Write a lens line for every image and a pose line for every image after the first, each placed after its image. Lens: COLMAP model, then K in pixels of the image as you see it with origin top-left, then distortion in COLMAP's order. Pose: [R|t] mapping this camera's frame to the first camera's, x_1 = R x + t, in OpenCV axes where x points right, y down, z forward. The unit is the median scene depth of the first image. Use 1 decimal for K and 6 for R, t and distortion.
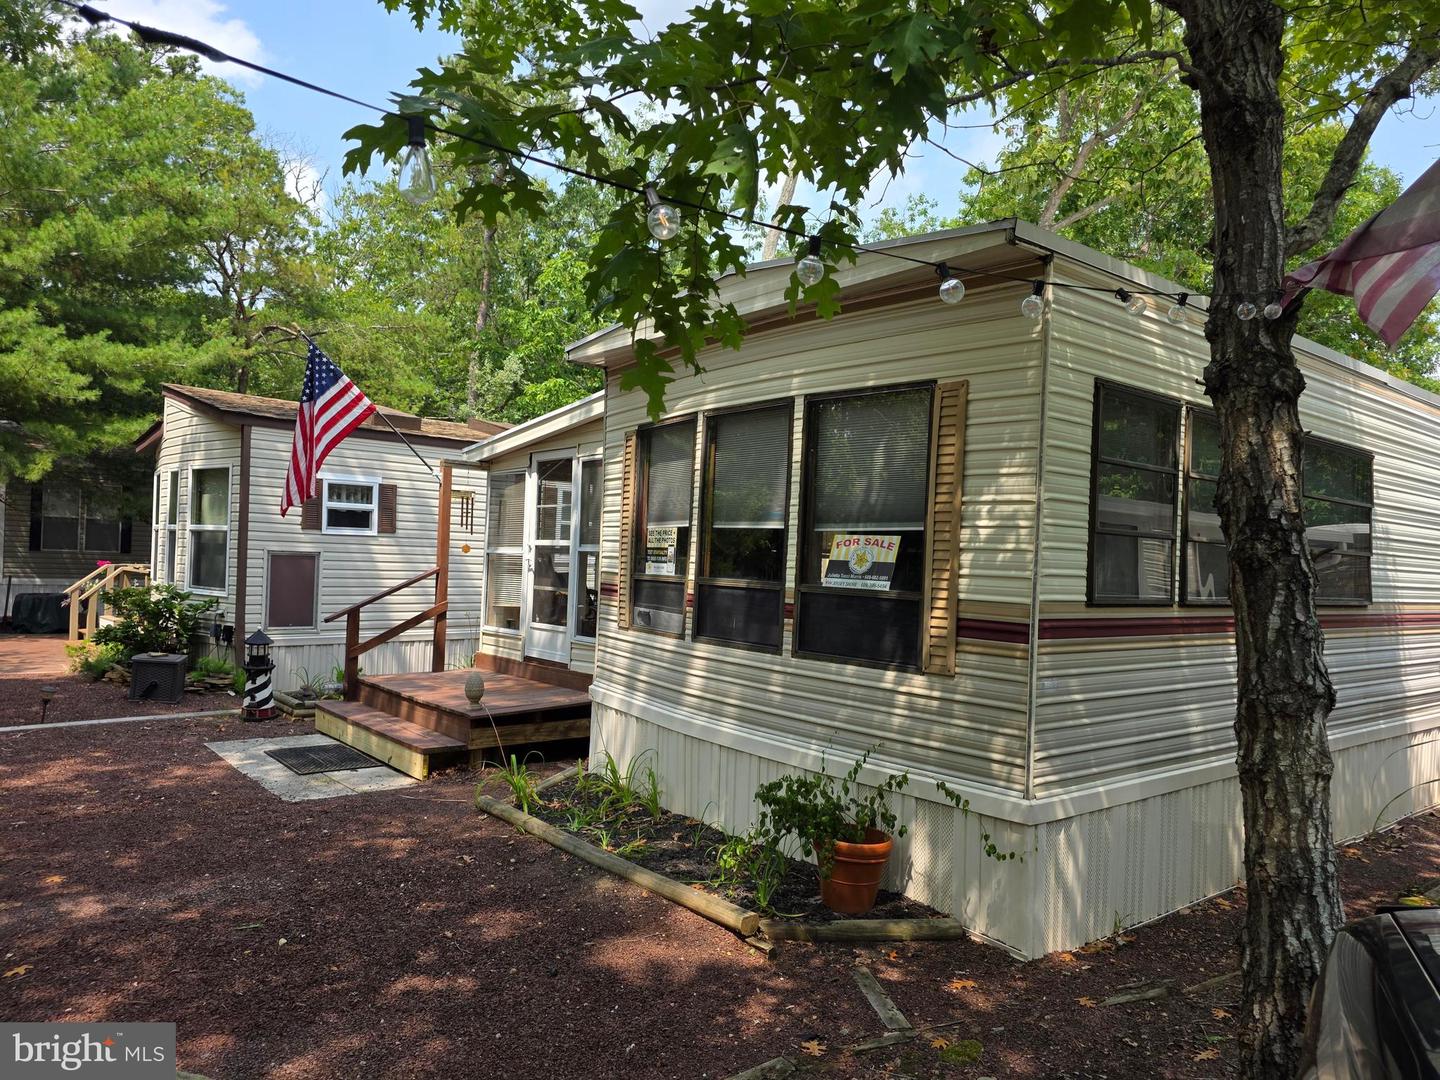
lens RADIAL K [[973.3, 0, 720.0], [0, 973.3, 540.0], [0, 0, 1]] dist [0.058892, -0.063761]
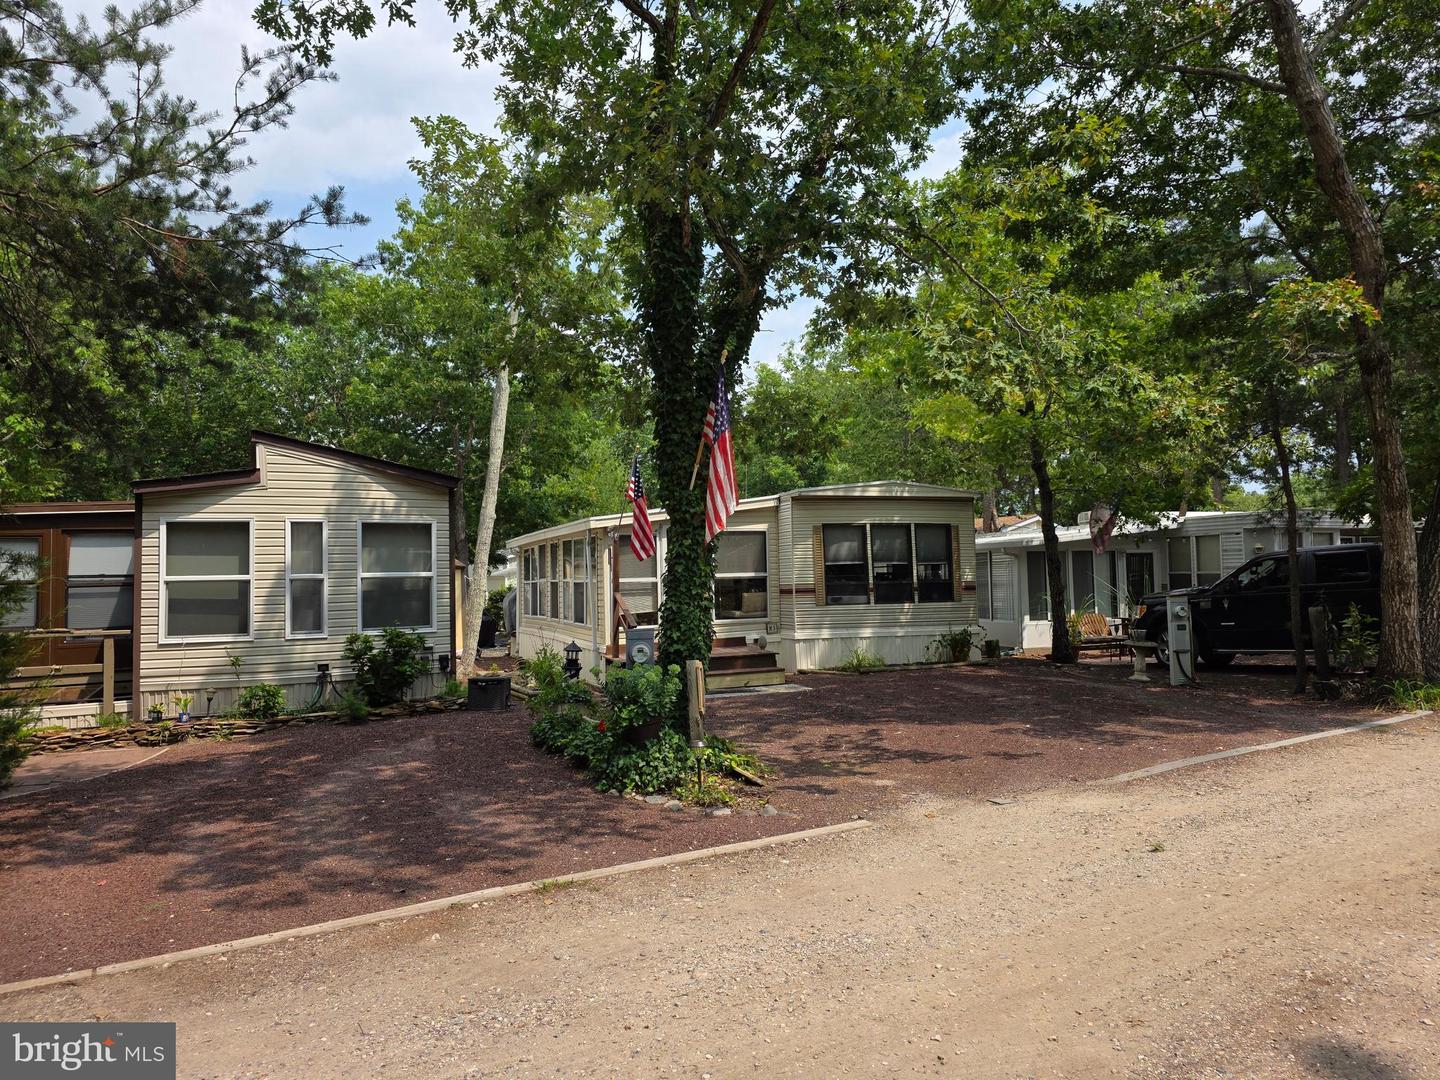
lens RADIAL K [[979.3, 0, 705.5], [0, 979.3, 545.2], [0, 0, 1]] dist [0.062044, -0.057464]
pose [[0.306209, -0.008559, 0.951926, -1.875734], [0.017041, 0.999849, 0.003508, -0.056263], [-0.951812, 0.015147, 0.306308, 0.374609]]
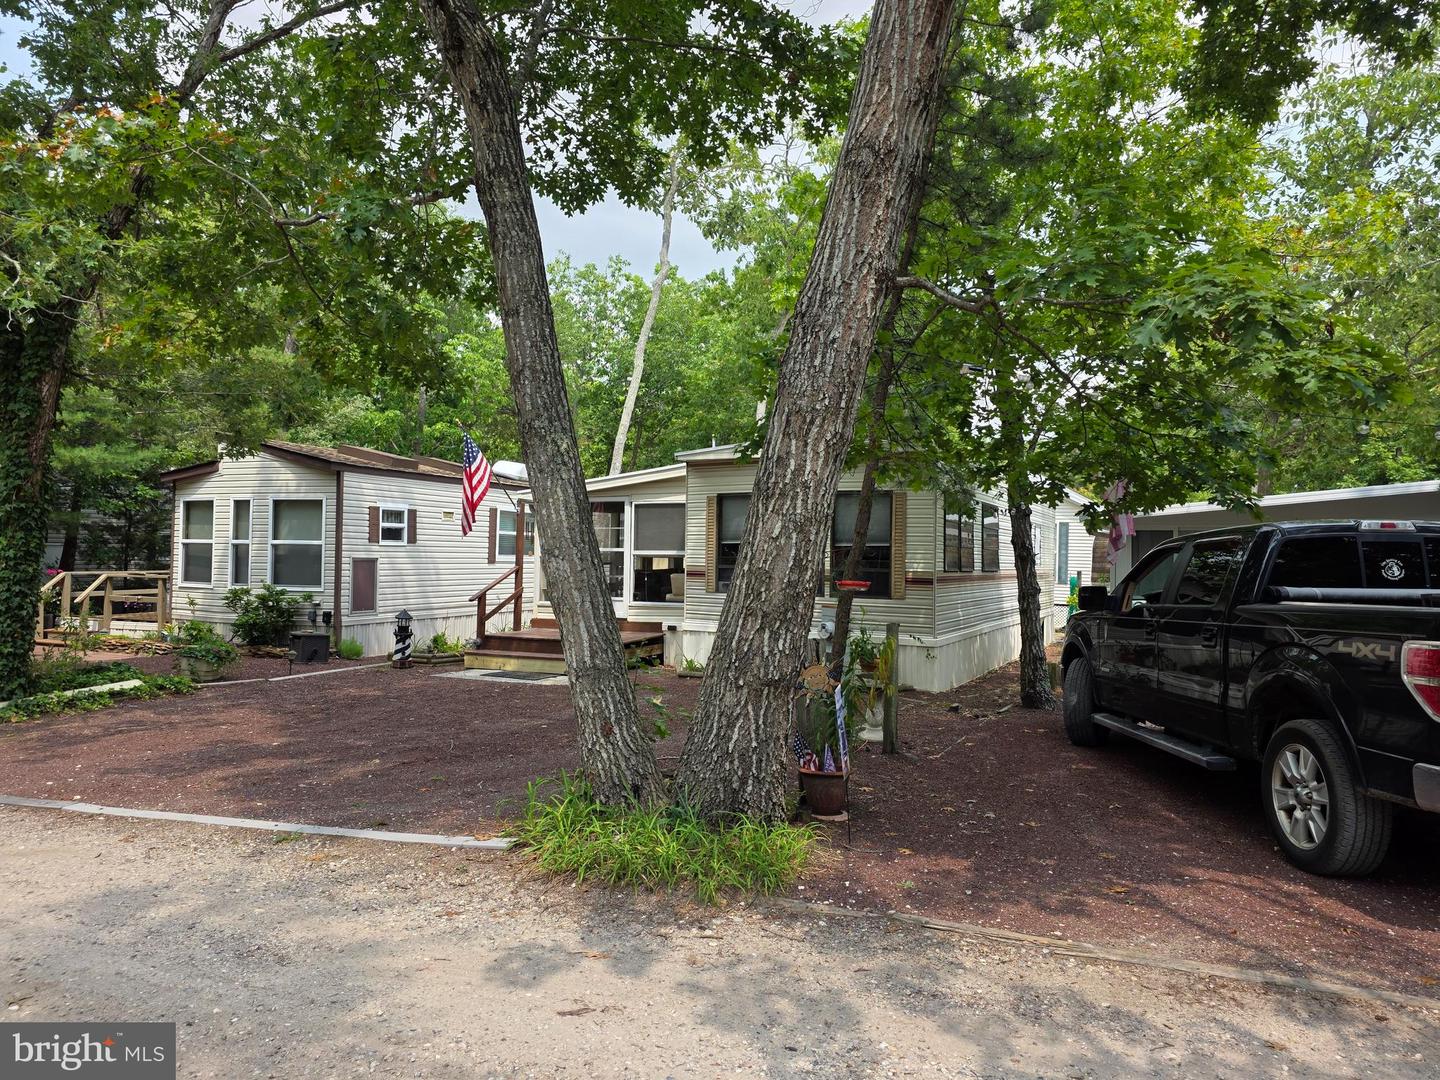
lens RADIAL K [[979.3, 0, 705.5], [0, 979.3, 545.2], [0, 0, 1]] dist [0.062044, -0.057464]
pose [[0.918773, -0.021461, 0.394202, -0.673658], [0.013455, 0.999643, 0.023062, -0.041659], [-0.394556, -0.015885, 0.918734, -0.654314]]
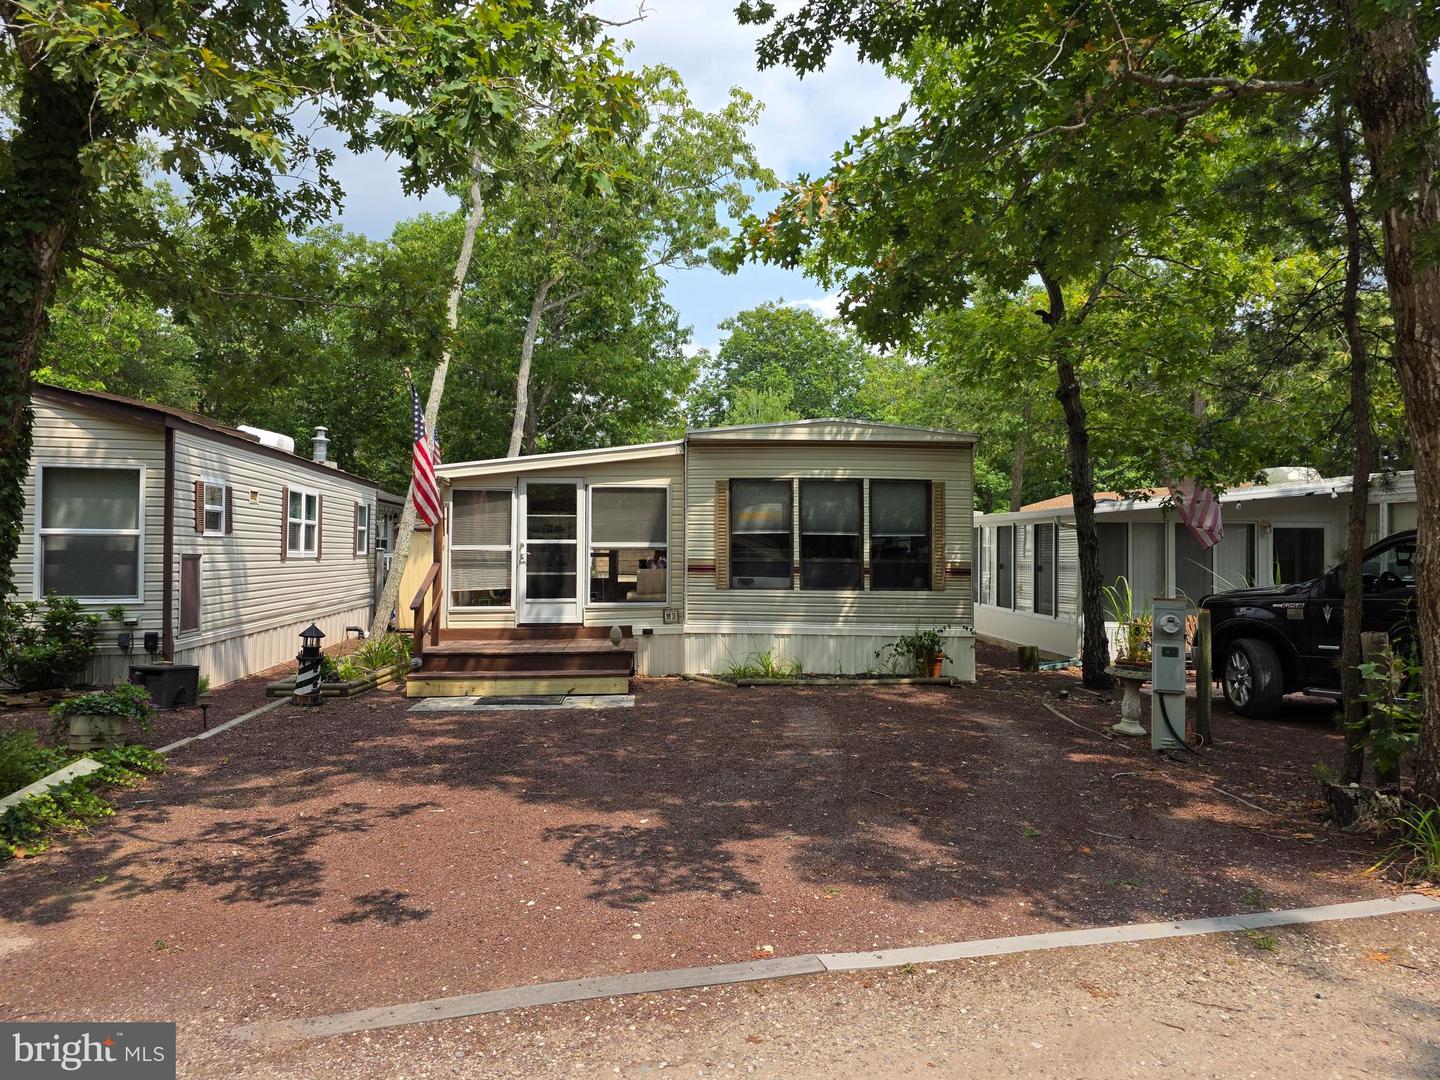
lens RADIAL K [[979.3, 0, 705.5], [0, 979.3, 545.2], [0, 0, 1]] dist [0.062044, -0.057464]
pose [[0.586830, -0.027212, 0.809253, -1.174232], [0.000461, 0.999446, 0.033273, -0.038935], [-0.809710, -0.019153, 0.586518, -0.038736]]
